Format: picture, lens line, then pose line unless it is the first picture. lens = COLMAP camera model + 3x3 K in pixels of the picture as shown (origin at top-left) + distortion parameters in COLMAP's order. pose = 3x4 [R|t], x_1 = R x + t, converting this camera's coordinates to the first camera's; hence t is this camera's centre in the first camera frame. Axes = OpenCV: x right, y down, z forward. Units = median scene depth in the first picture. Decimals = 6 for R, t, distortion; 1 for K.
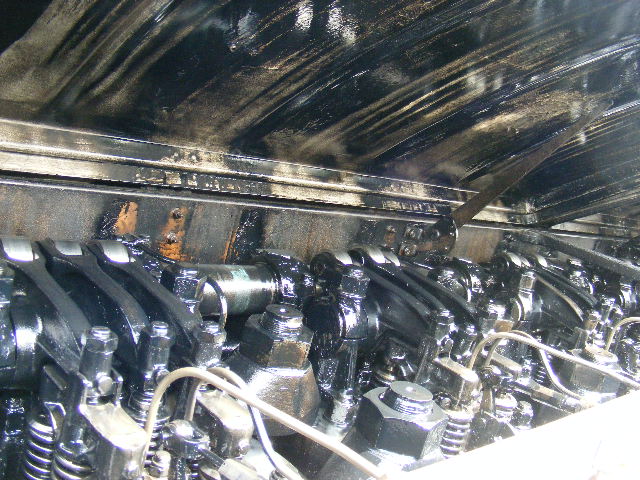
lens RADIAL K [[727.9, 0, 320.0], [0, 727.9, 240.0], [0, 0, 1]] dist [-0.242680, 0.202901]
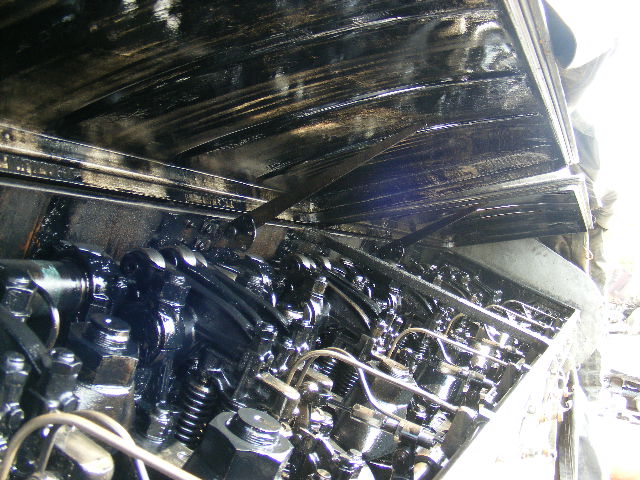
lens RADIAL K [[727.9, 0, 320.0], [0, 727.9, 240.0], [0, 0, 1]] dist [-0.242680, 0.202901]
pose [[0.926340, 0.076492, 0.368839, -0.117861], [-0.092873, 0.995316, 0.026836, -0.044098], [-0.365059, -0.059115, 0.929106, 0.062622]]
